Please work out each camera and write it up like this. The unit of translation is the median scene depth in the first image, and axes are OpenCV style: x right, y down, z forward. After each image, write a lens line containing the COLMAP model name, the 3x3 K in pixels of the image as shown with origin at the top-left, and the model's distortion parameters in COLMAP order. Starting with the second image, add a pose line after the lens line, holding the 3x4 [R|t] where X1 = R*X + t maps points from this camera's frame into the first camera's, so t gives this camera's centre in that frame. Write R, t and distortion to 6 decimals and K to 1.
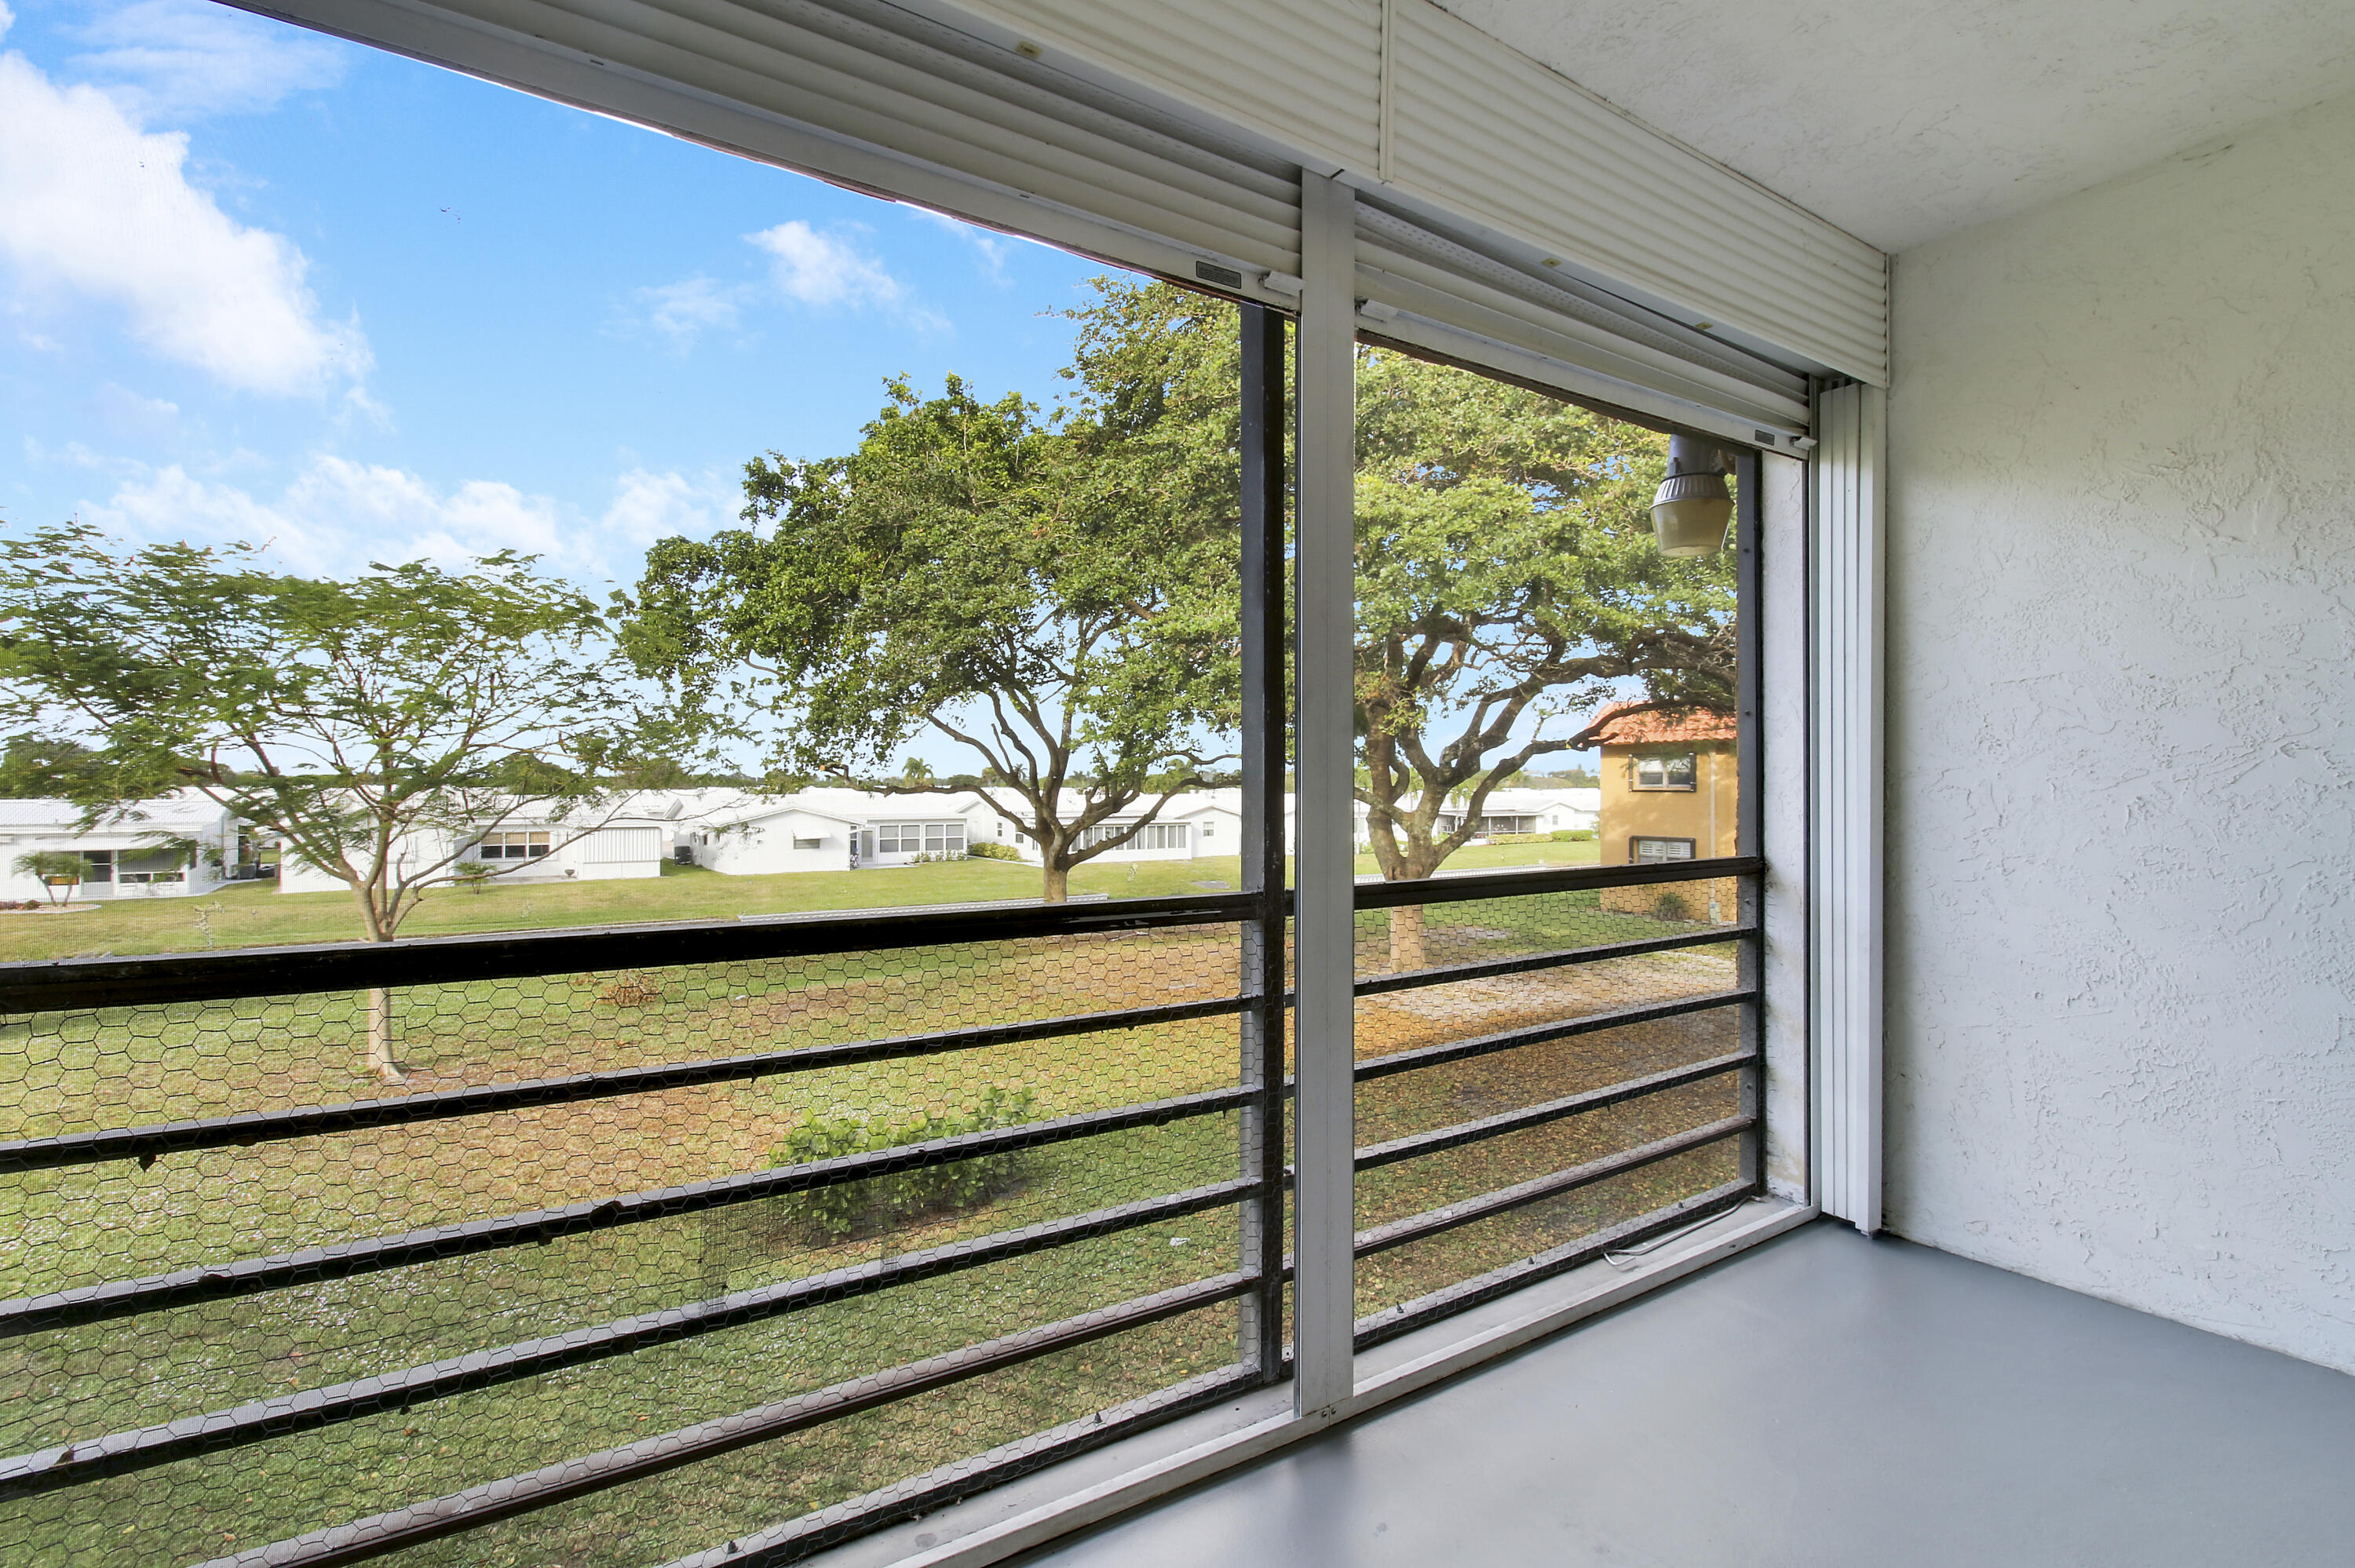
lens RADIAL K [[1112.3, 0, 1176.2], [0, 1112.3, 790.8], [0, 0, 1]] dist [-0.002012, -0.000165]
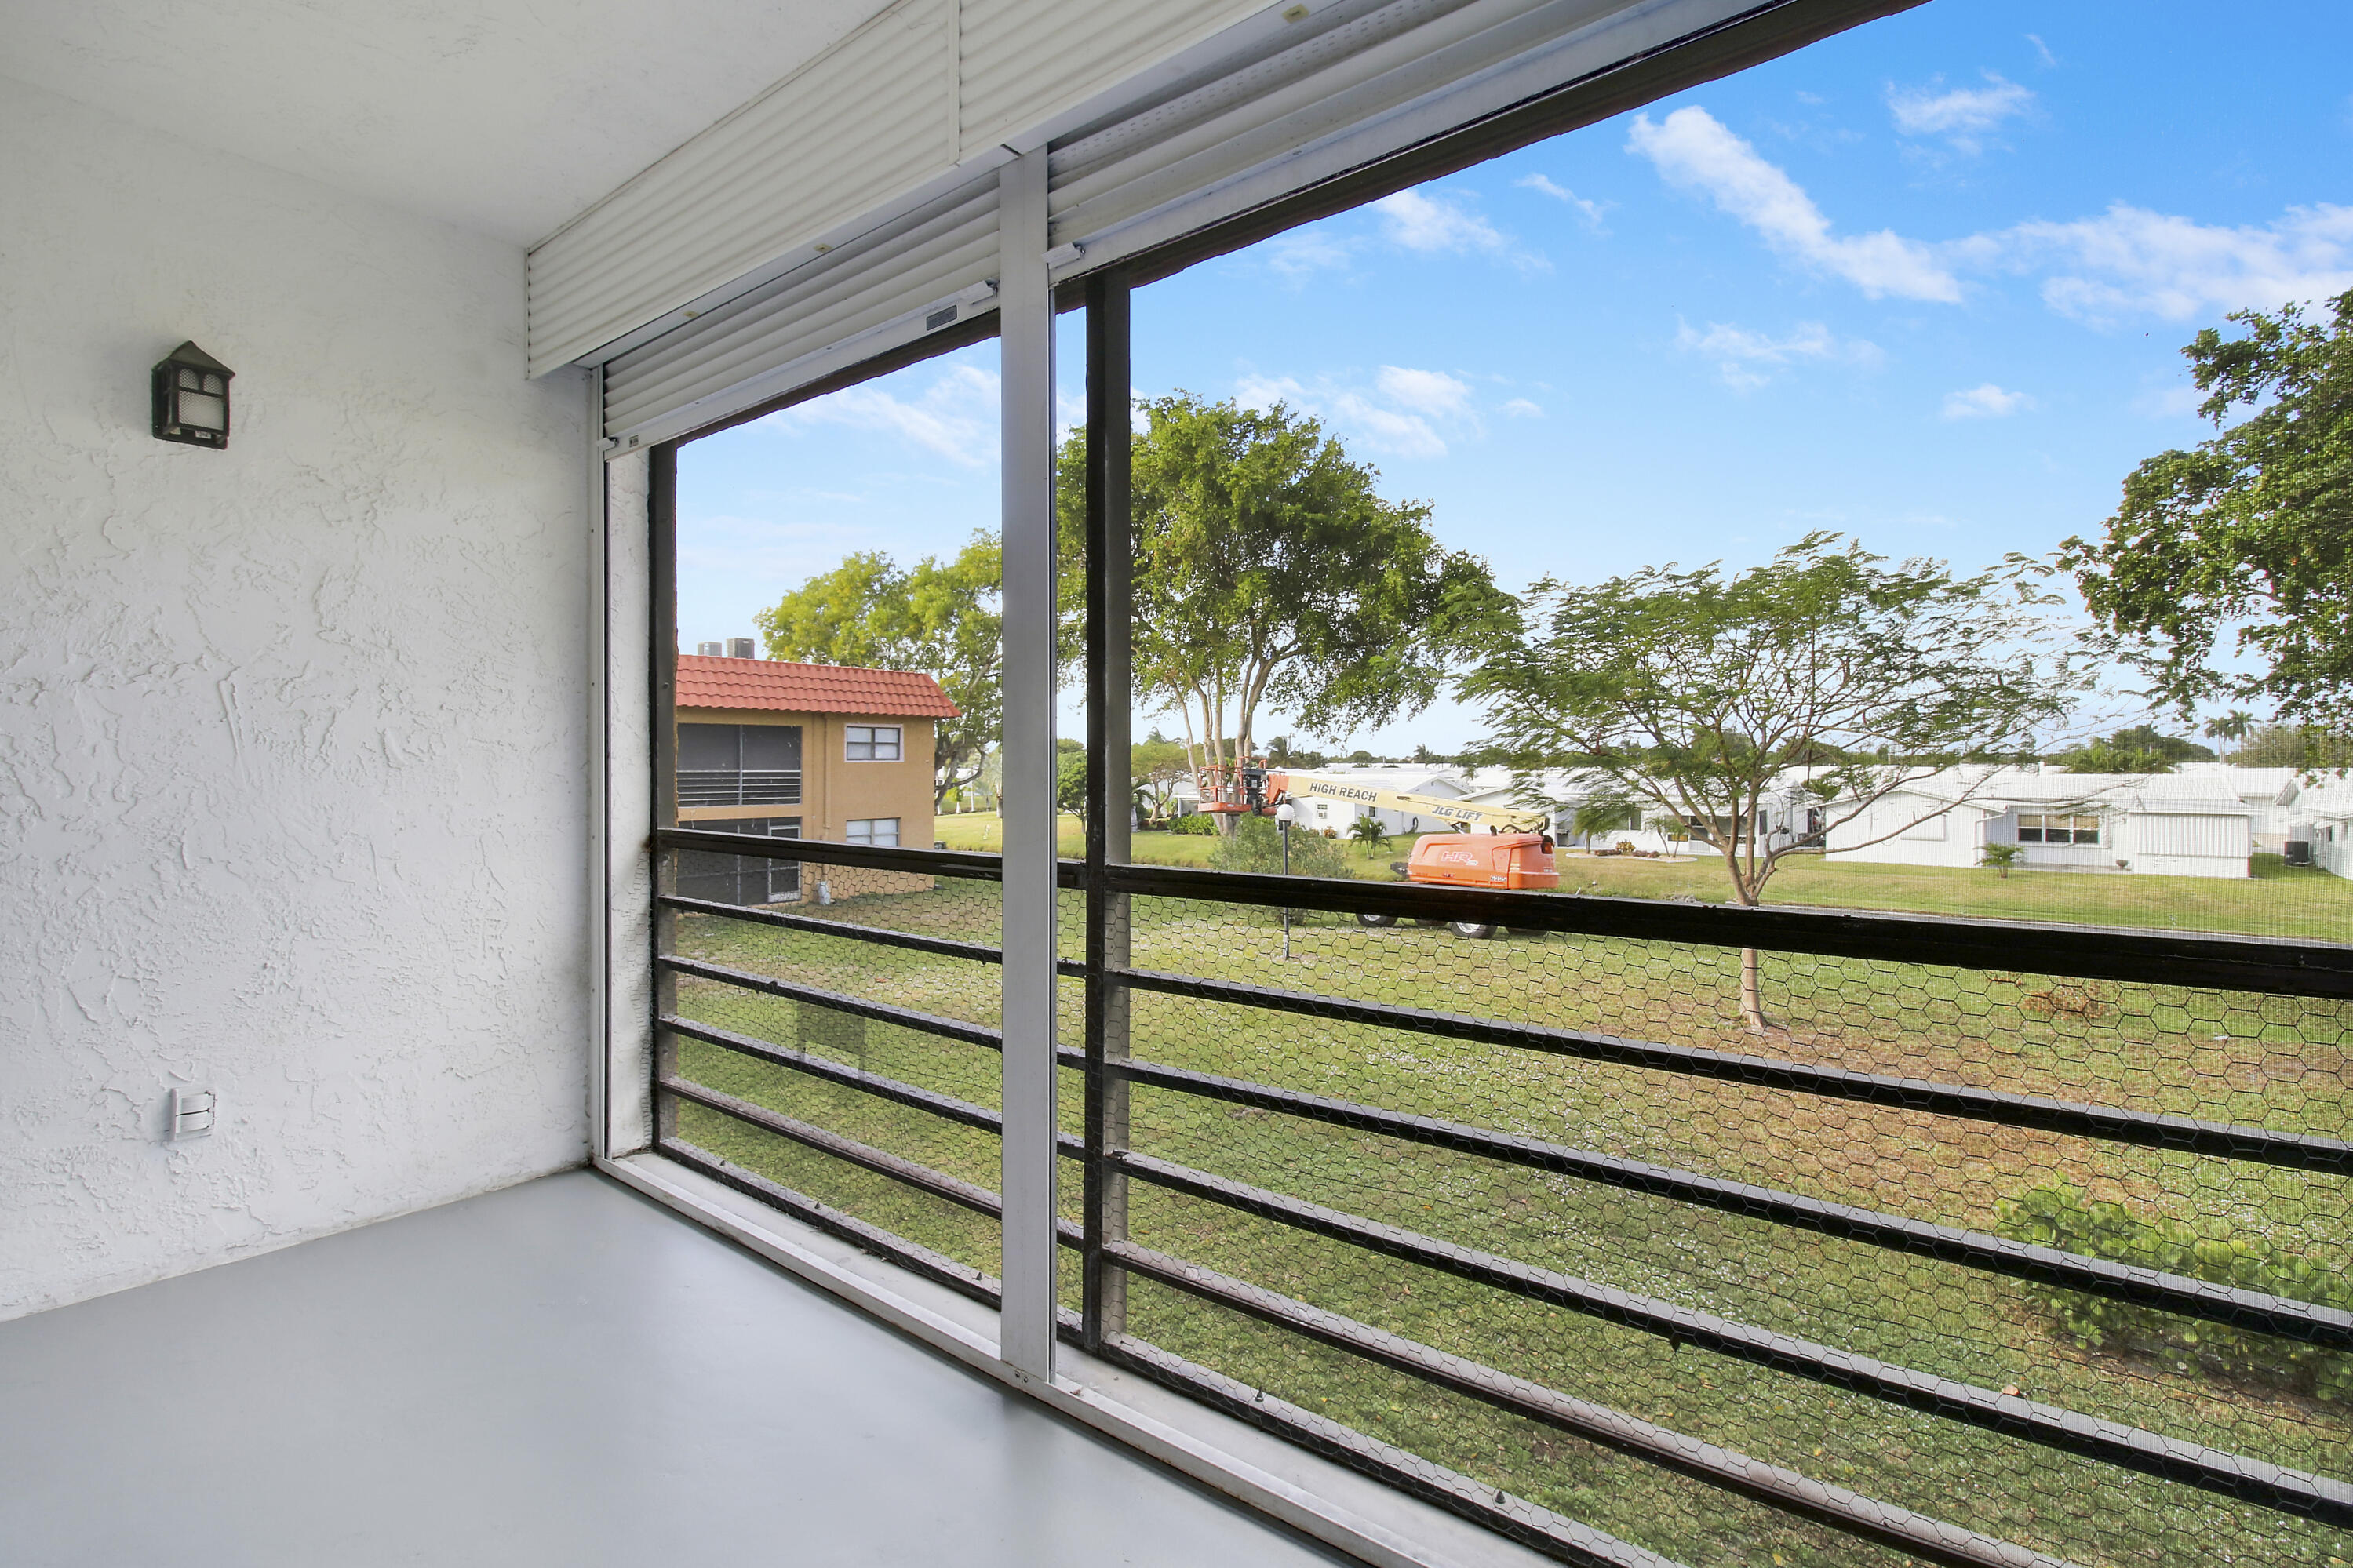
lens RADIAL K [[1098.2, 0, 1176.5], [0, 1098.2, 784.0], [0, 0, 1]] dist [-0.000047, -0.000200]
pose [[0.291059, 0.011436, -0.956637, 0.107681], [0.000913, 0.999925, 0.012231, 0.000420], [0.956705, -0.004433, 0.291026, 0.079892]]
